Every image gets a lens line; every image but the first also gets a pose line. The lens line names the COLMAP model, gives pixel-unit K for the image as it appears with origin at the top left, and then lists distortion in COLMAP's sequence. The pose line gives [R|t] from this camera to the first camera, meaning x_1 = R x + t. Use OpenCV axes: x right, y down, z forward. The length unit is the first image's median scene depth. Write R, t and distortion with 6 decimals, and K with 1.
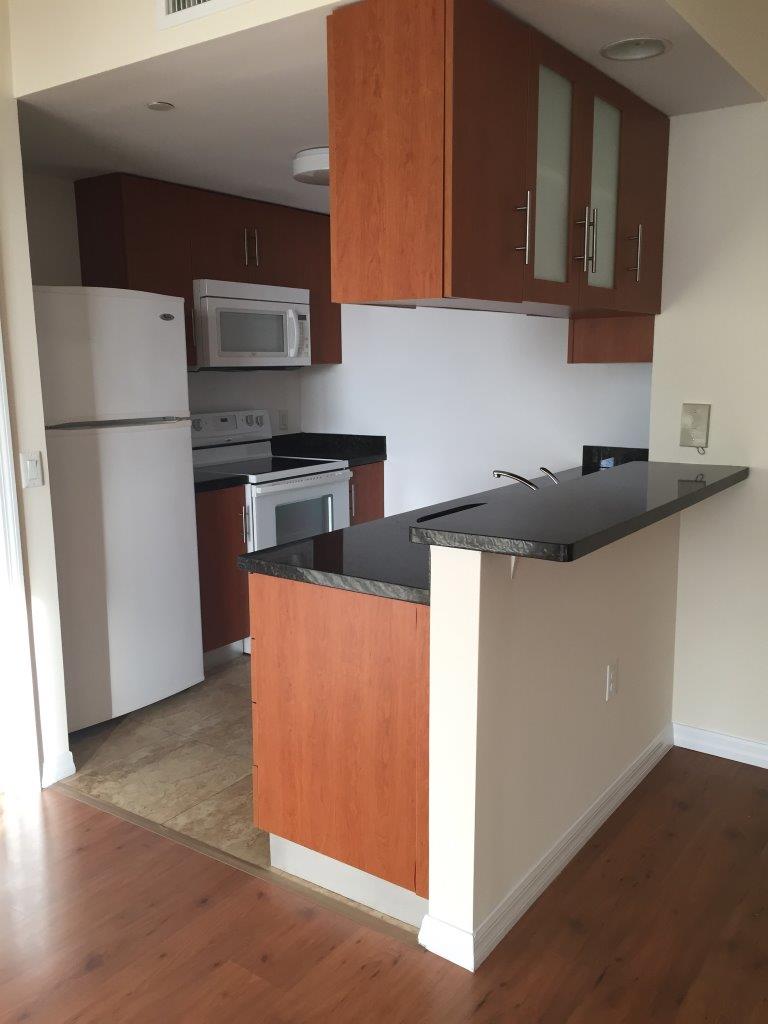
lens RADIAL K [[879.0, 0, 383.9], [0, 879.0, 508.3], [0, 0, 1]] dist [0.056735, -0.081883]
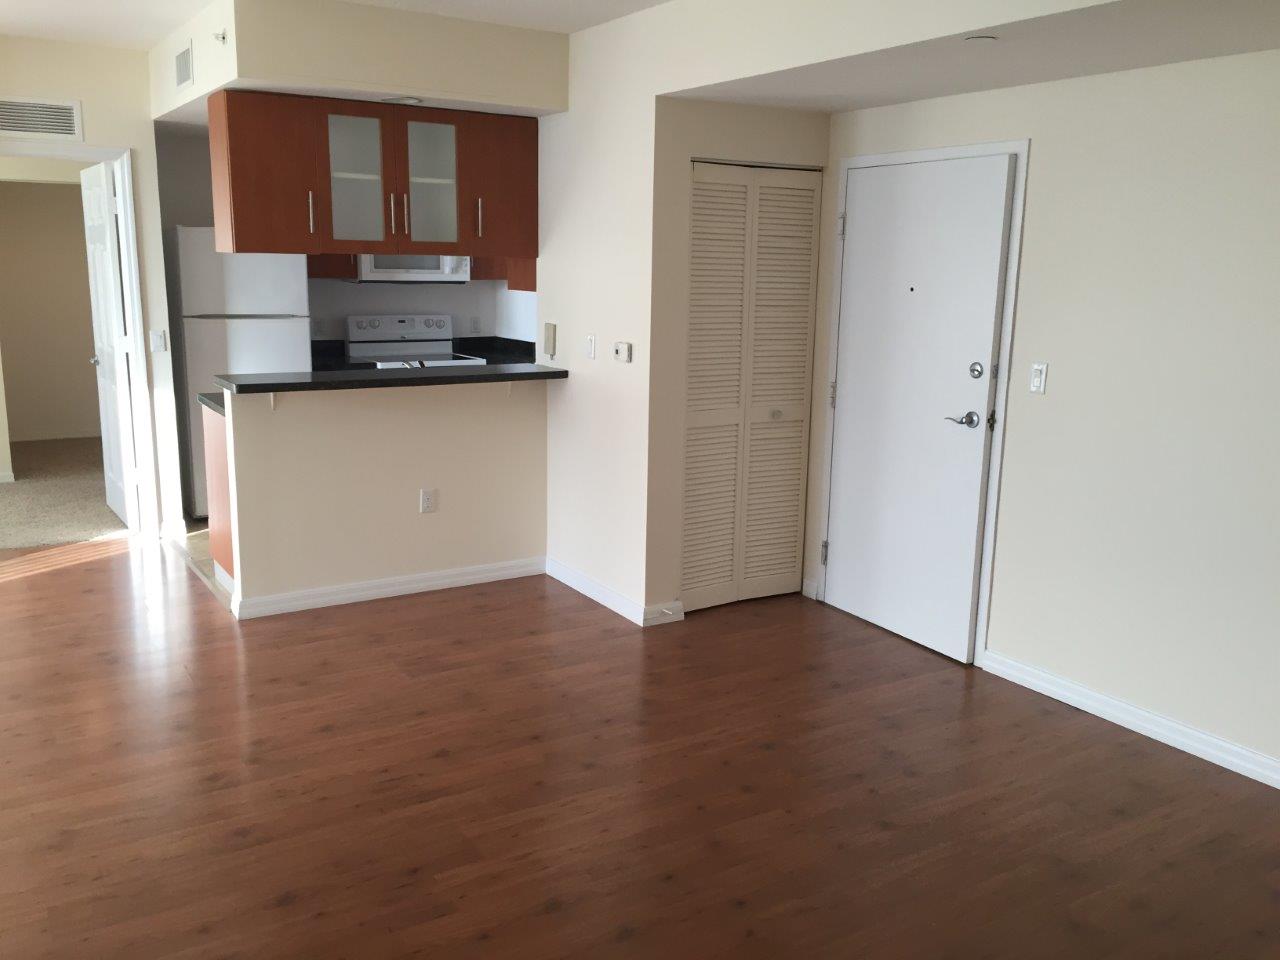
lens RADIAL K [[1098.8, 0, 639.8], [0, 1098.8, 484.1], [0, 0, 1]] dist [0.056735, -0.081883]
pose [[0.926737, 0.103475, -0.361181, 0.755087], [-0.090741, 0.994511, 0.052089, 0.020557], [0.364589, -0.015499, 0.931040, -0.376552]]
